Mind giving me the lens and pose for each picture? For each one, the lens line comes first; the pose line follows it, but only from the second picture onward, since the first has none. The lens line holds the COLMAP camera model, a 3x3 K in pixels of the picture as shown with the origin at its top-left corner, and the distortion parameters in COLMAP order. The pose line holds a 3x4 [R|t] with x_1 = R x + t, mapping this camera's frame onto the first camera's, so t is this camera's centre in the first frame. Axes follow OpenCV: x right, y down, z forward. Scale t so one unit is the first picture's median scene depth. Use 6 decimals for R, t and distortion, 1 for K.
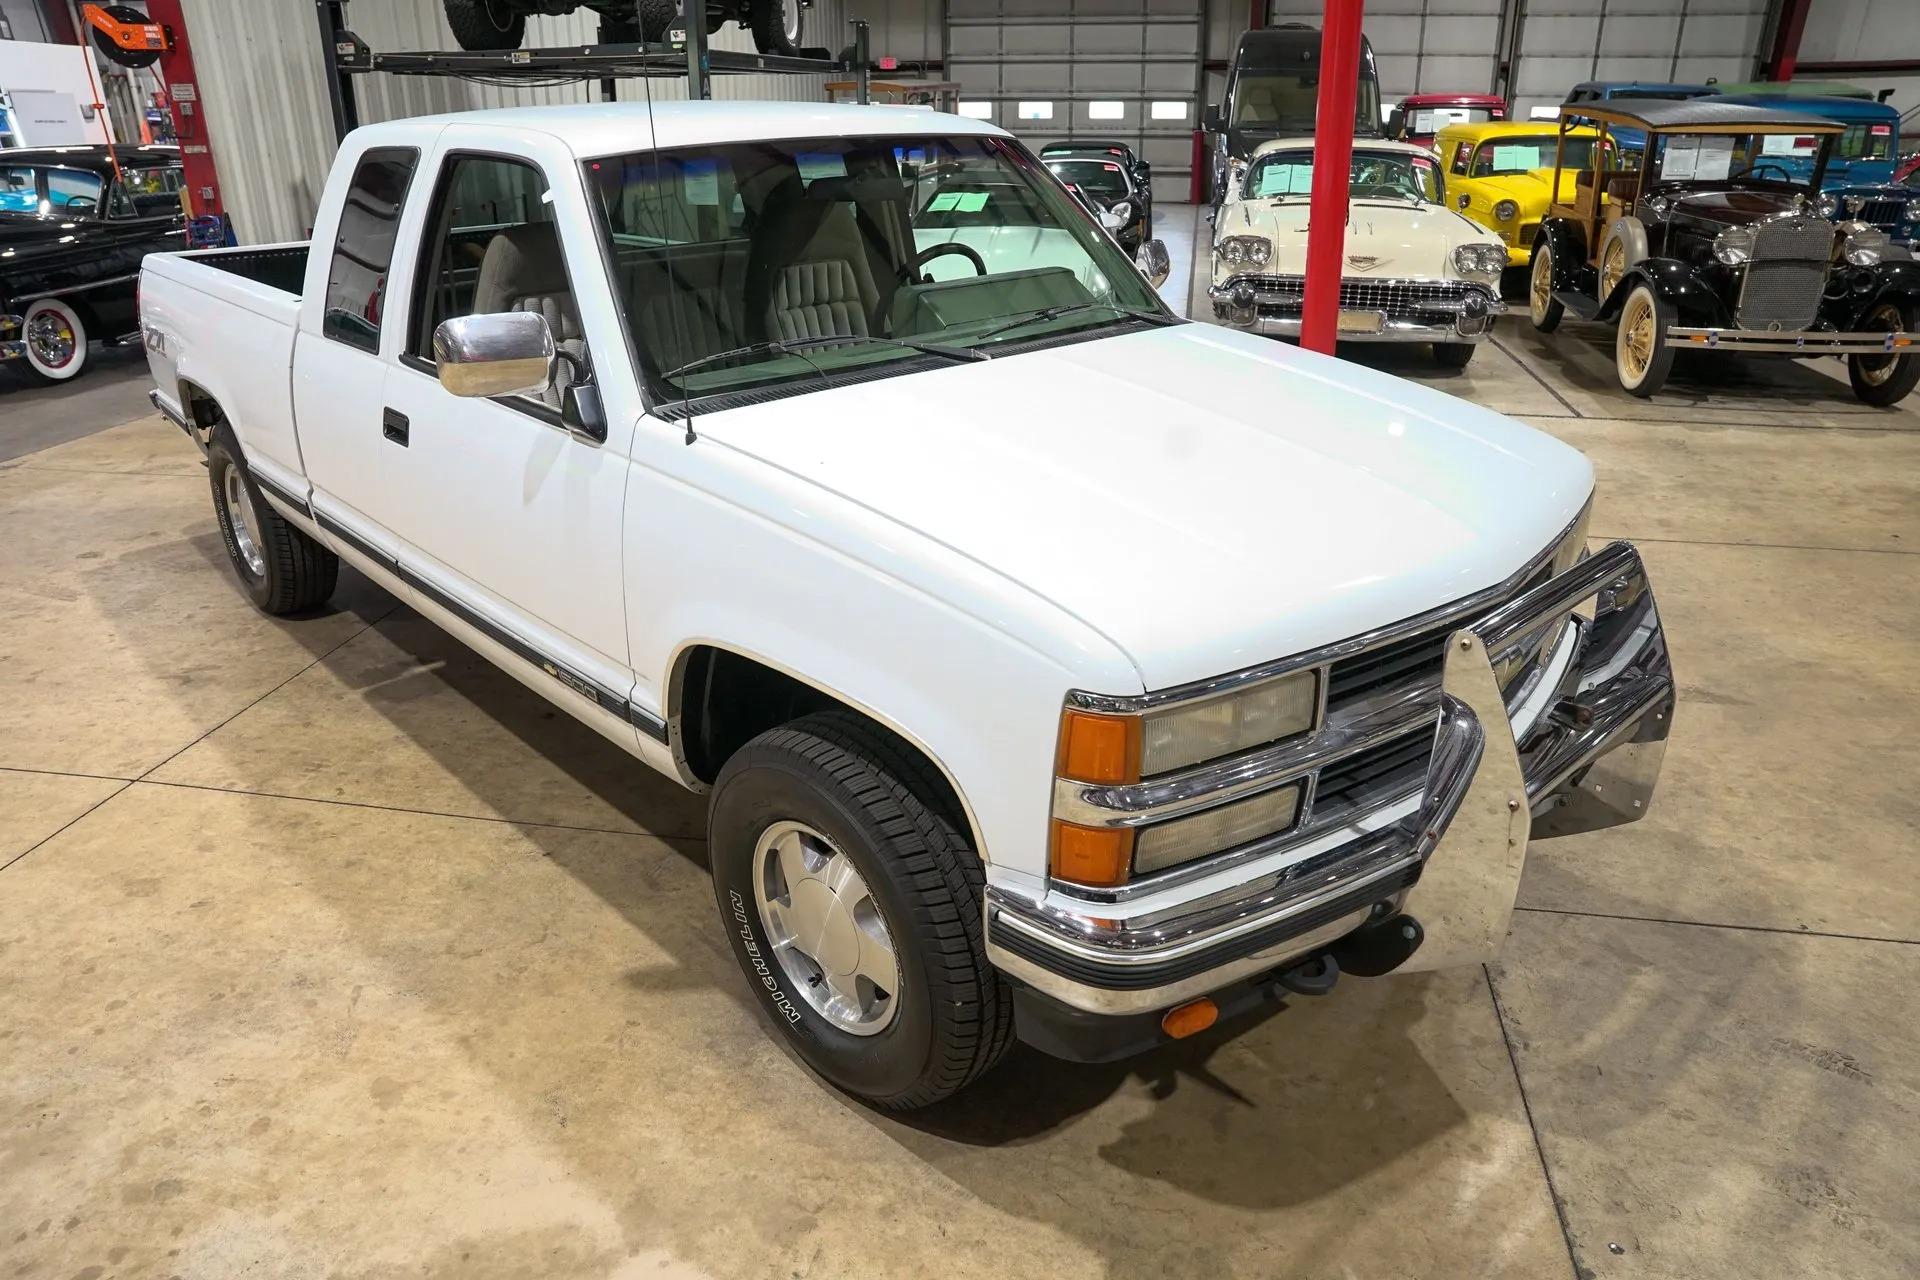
lens RADIAL K [[1316.3, 0, 963.8], [0, 1316.3, 639.0], [0, 0, 1]] dist [-0.143059, 0.113868]
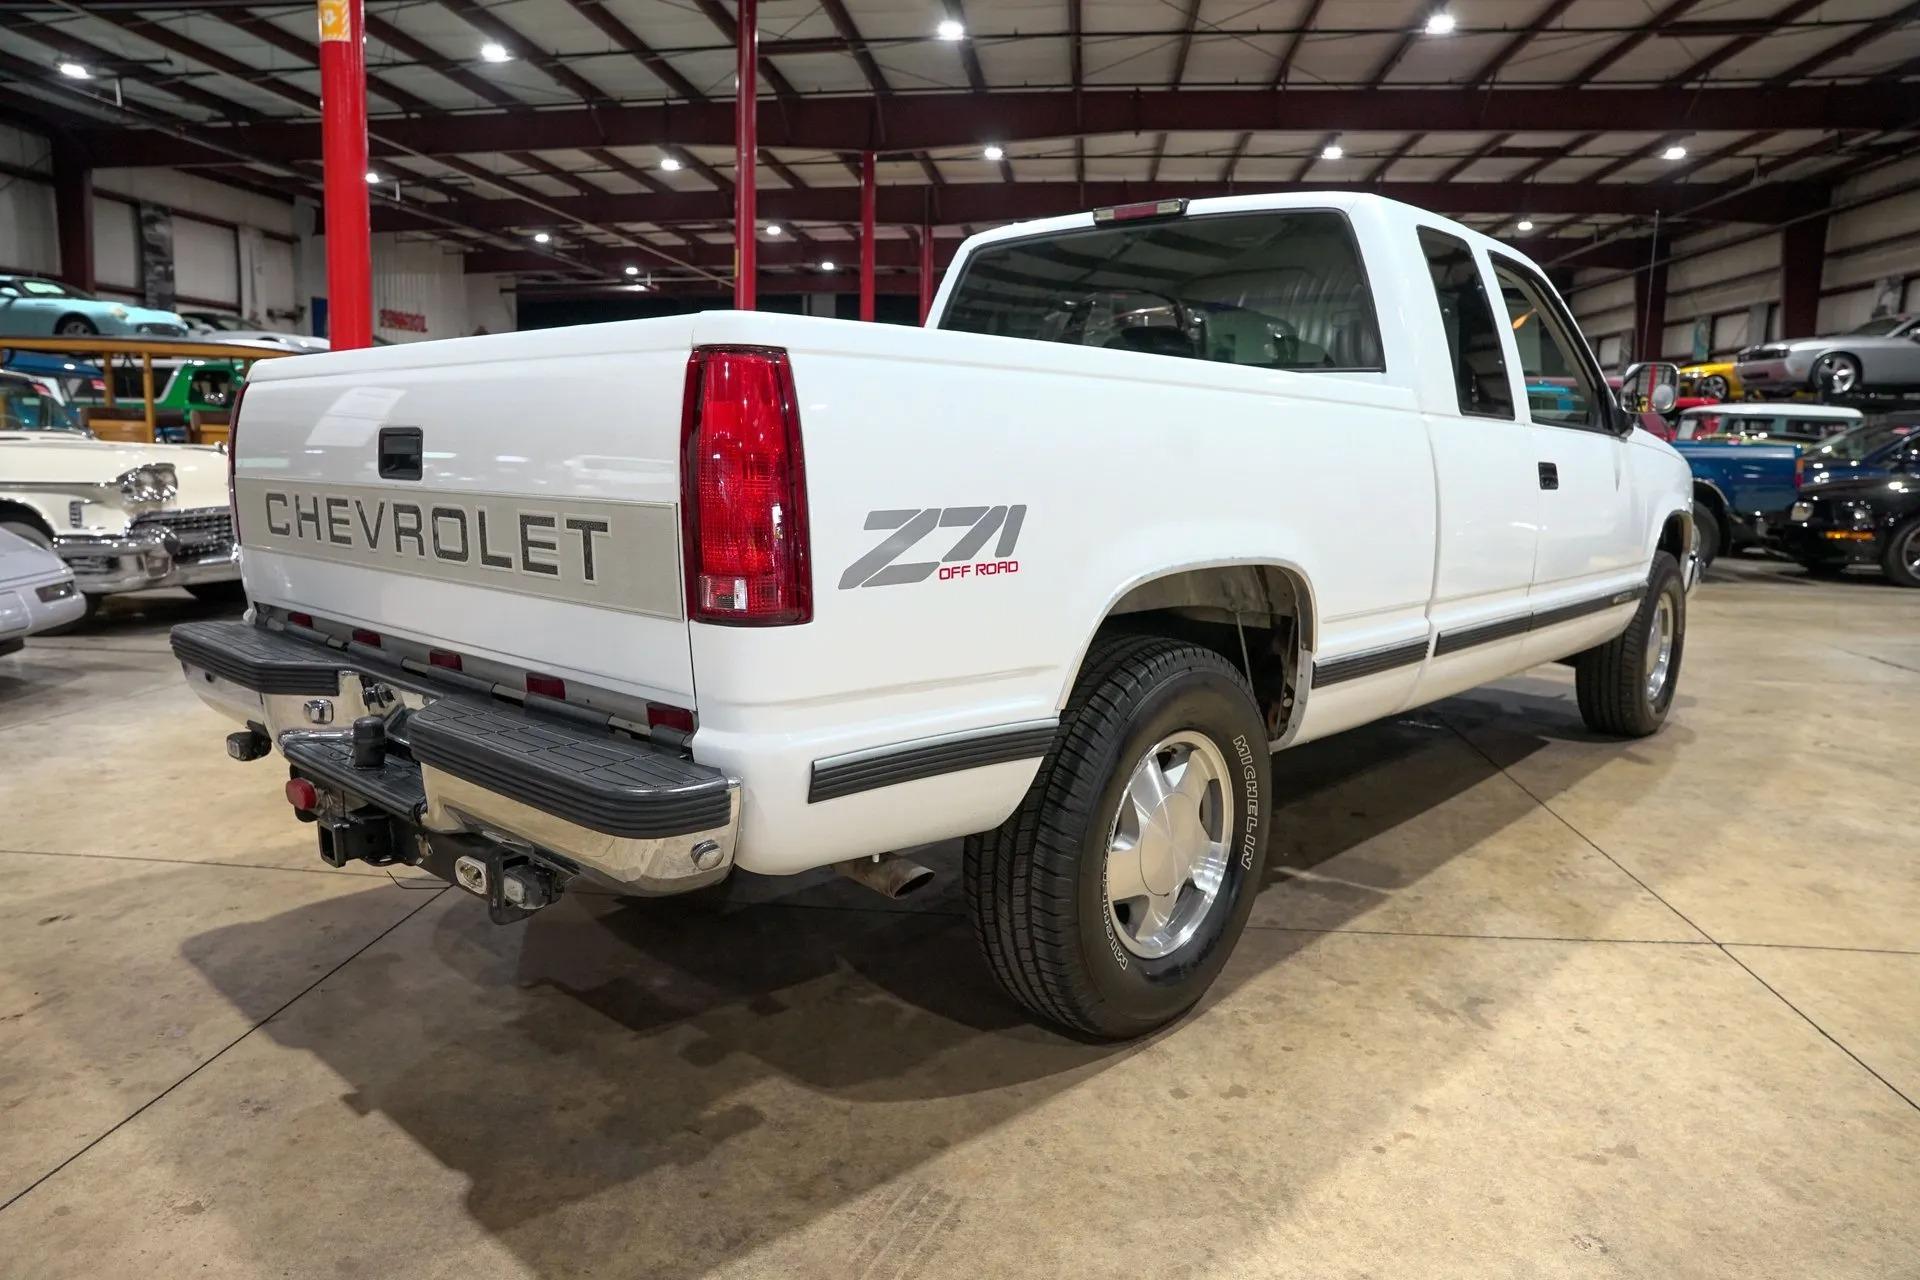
lens RADIAL K [[1315.2, 0, 964.1], [0, 1315.2, 639.7], [0, 0, 1]] dist [-0.143362, 0.112802]
pose [[-0.077973, -0.148935, 0.985768, -1.412080], [0.371056, 0.913406, 0.167352, -0.380391], [-0.925331, 0.378824, -0.015957, 1.418282]]
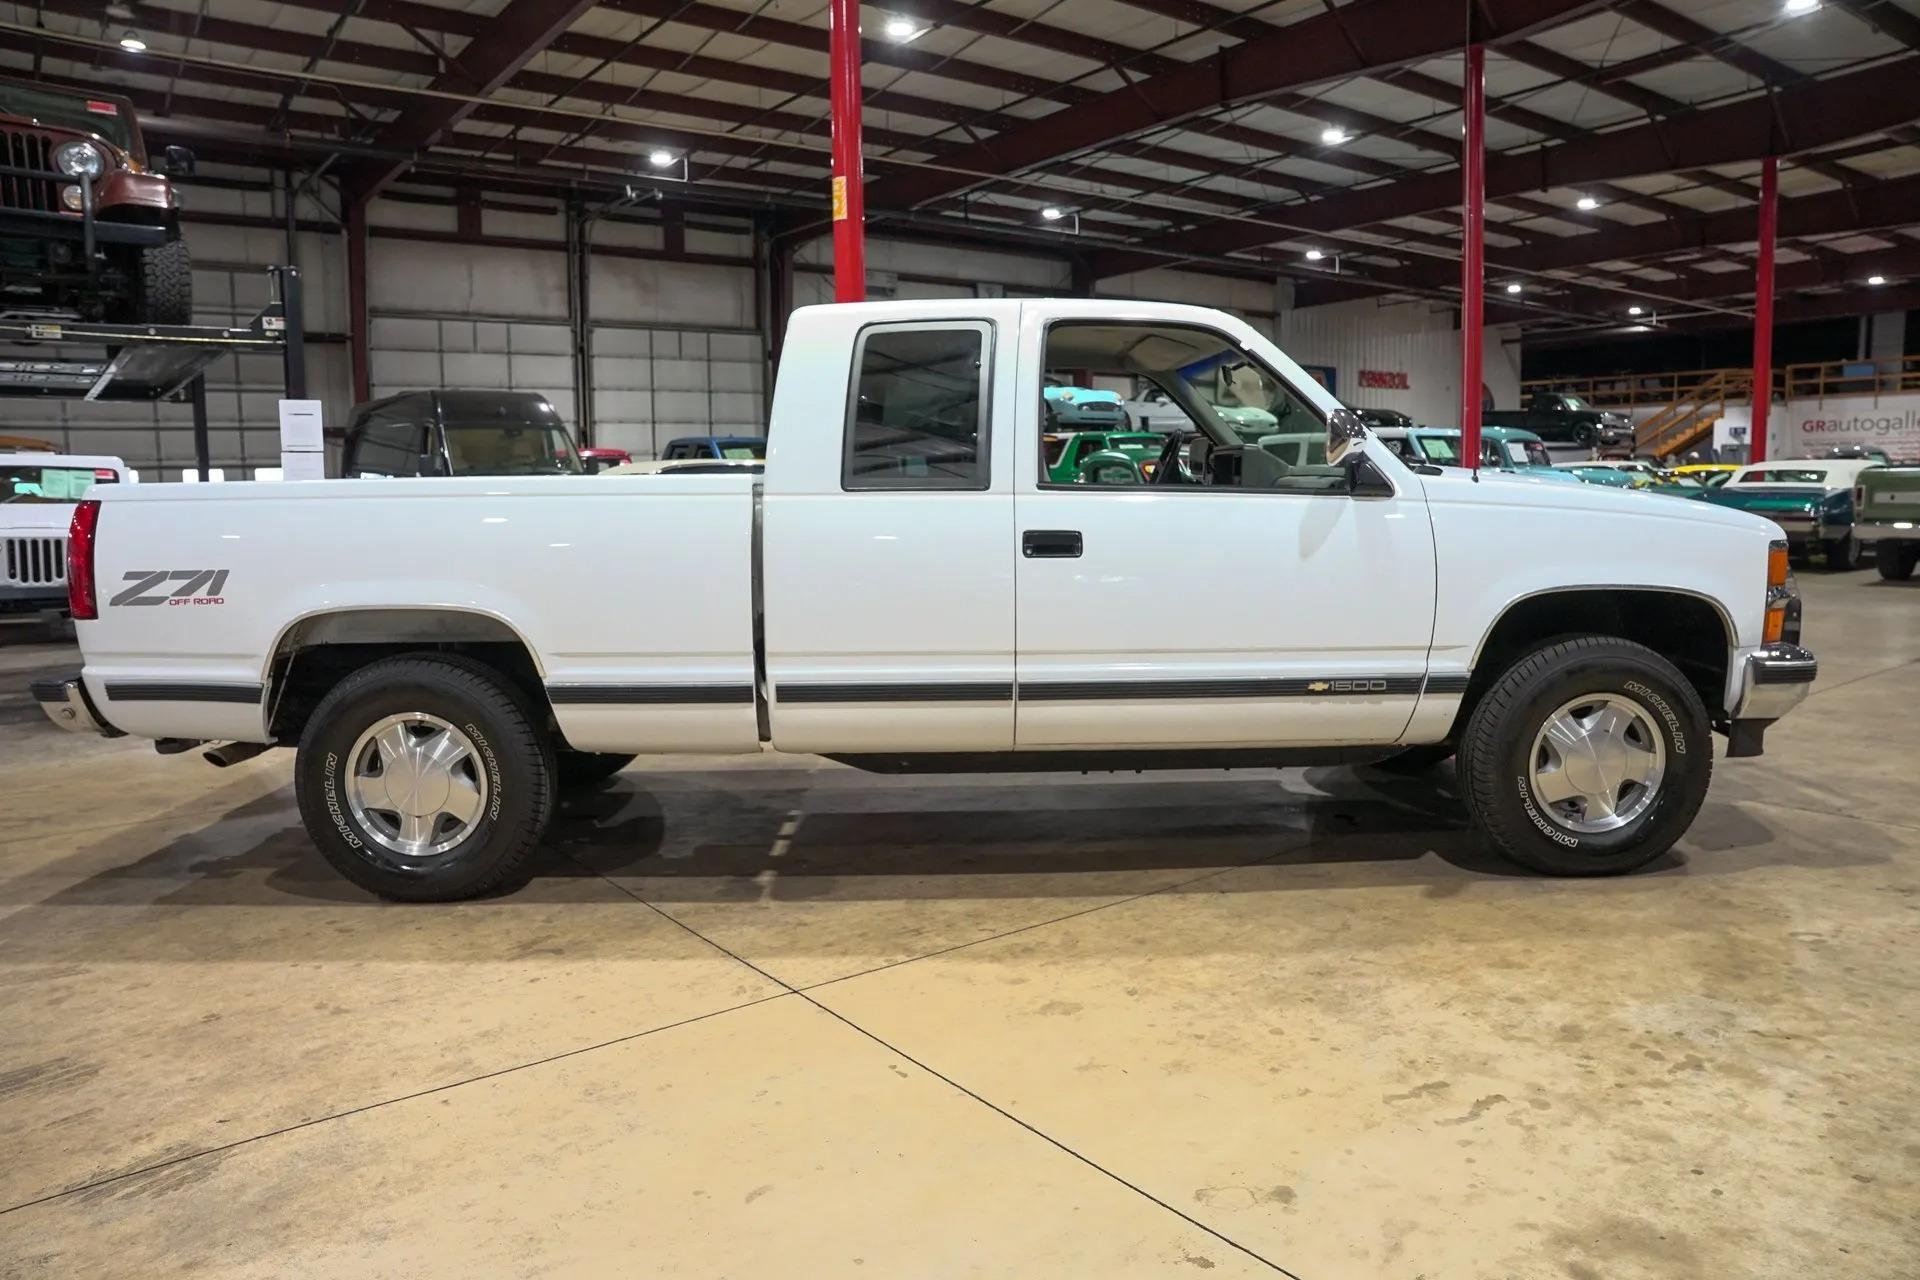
lens RADIAL K [[1316.3, 0, 963.8], [0, 1316.3, 639.0], [0, 0, 1]] dist [-0.143059, 0.113868]
pose [[0.677181, -0.091178, 0.730146, -1.219327], [0.296394, 0.942030, -0.157256, 0.063520], [-0.673481, 0.322902, 0.664949, 0.289841]]
